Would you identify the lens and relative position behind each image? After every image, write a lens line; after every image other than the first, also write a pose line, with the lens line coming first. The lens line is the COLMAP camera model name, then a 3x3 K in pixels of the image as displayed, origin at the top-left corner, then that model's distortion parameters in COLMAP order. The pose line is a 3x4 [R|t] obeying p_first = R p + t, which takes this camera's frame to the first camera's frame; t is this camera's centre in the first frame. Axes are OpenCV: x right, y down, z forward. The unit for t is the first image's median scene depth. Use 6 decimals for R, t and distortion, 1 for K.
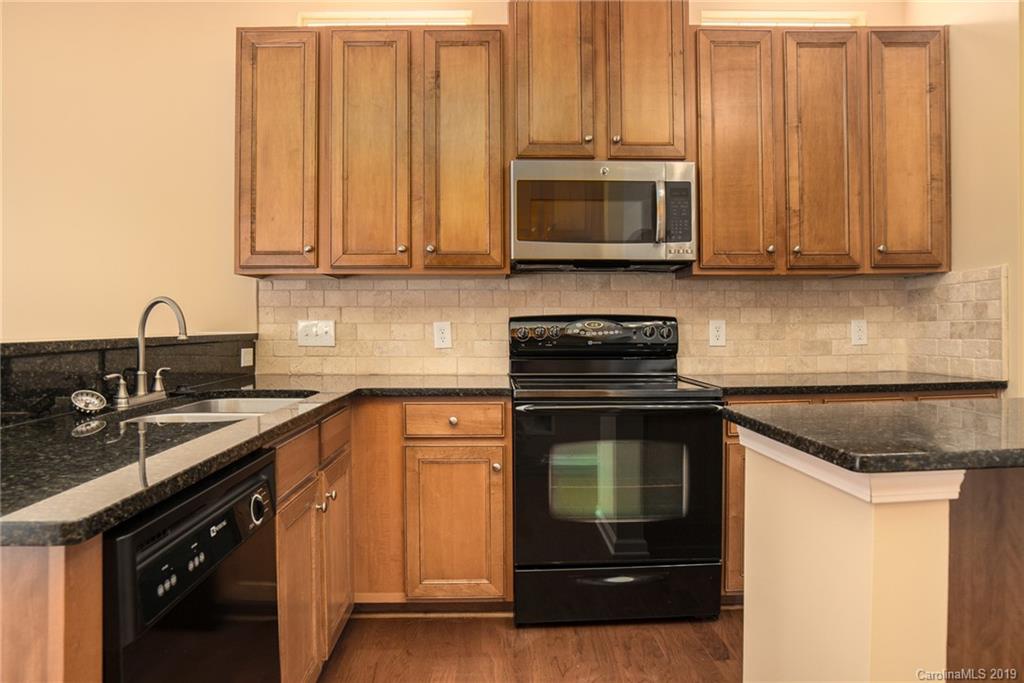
lens RADIAL K [[596.2, 0, 509.7], [0, 596.2, 332.5], [0, 0, 1]] dist [-0.057780, 0.000604]
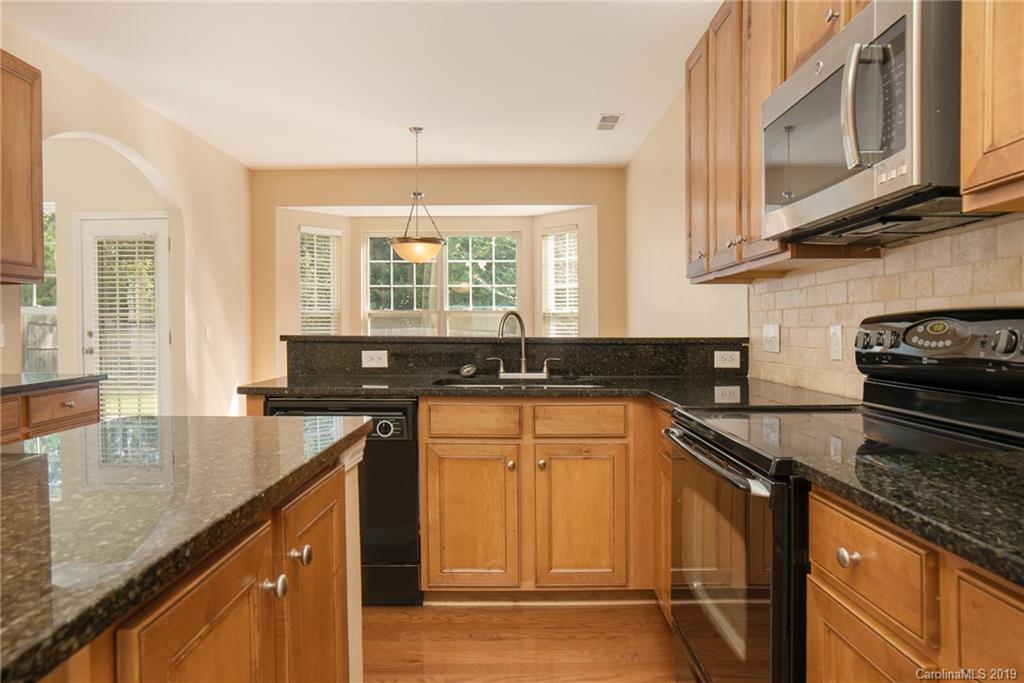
lens RADIAL K [[596.2, 0, 509.7], [0, 596.2, 332.5], [0, 0, 1]] dist [-0.057780, 0.000604]
pose [[-0.021362, 0.004625, -0.999761, 0.645221], [-0.011924, 0.999917, 0.004881, -0.007174], [0.999701, 0.012025, -0.021305, 0.612041]]
